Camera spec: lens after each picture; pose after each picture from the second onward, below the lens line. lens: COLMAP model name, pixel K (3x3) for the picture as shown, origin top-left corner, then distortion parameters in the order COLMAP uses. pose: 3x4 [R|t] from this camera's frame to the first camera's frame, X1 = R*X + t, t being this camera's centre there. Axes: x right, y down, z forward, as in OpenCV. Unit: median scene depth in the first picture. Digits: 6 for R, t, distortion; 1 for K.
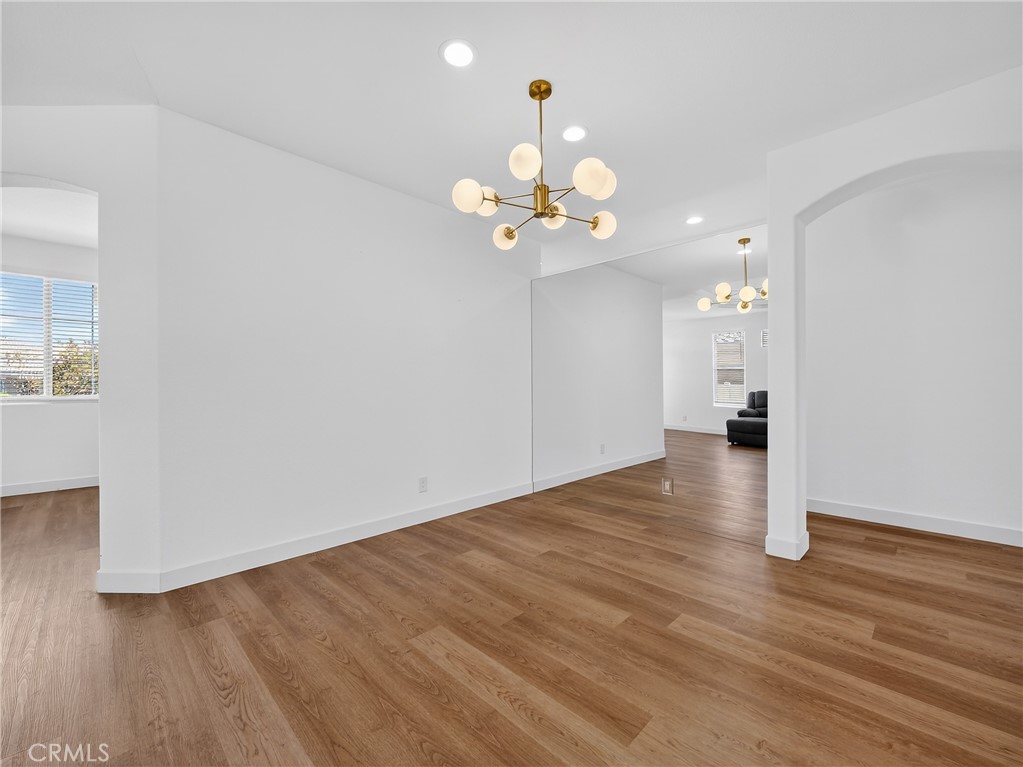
lens RADIAL K [[428.9, 0, 511.8], [0, 428.9, 389.2], [0, 0, 1]] dist [-0.004446, -0.000465]
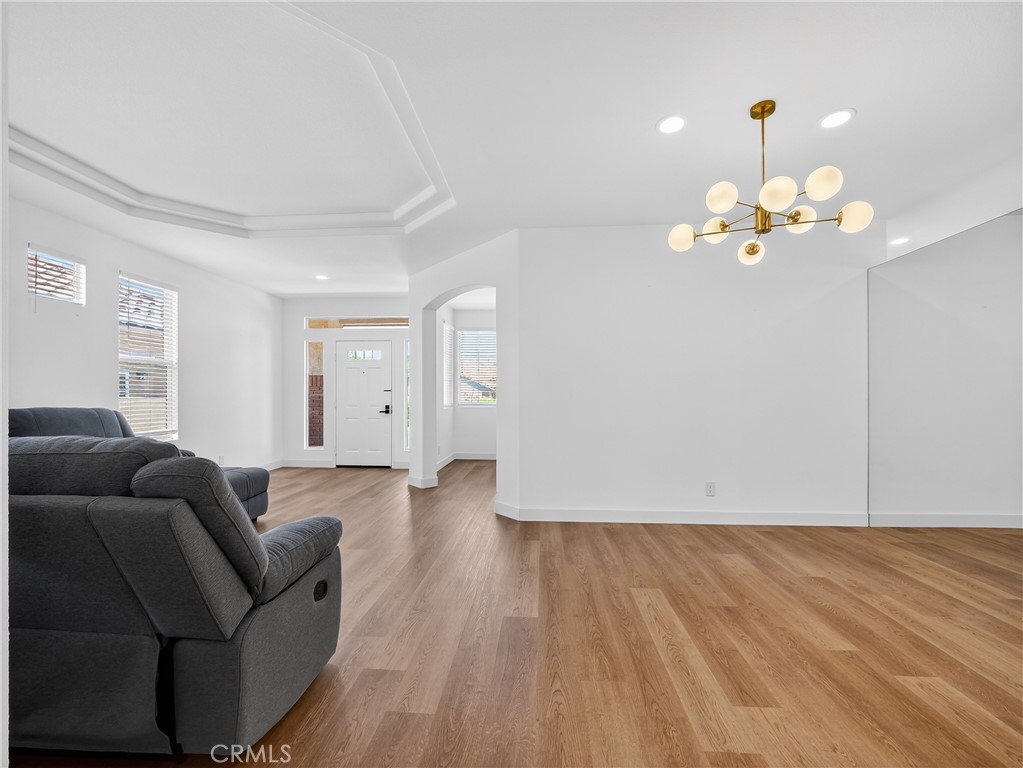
lens RADIAL K [[427.4, 0, 513.1], [0, 427.4, 401.7], [0, 0, 1]] dist [-0.003562, -0.000502]
pose [[0.664515, 0.012994, -0.747162, 0.385816], [-0.011875, 0.999906, 0.006828, 0.005182], [0.747181, 0.004335, 0.664607, -0.117183]]
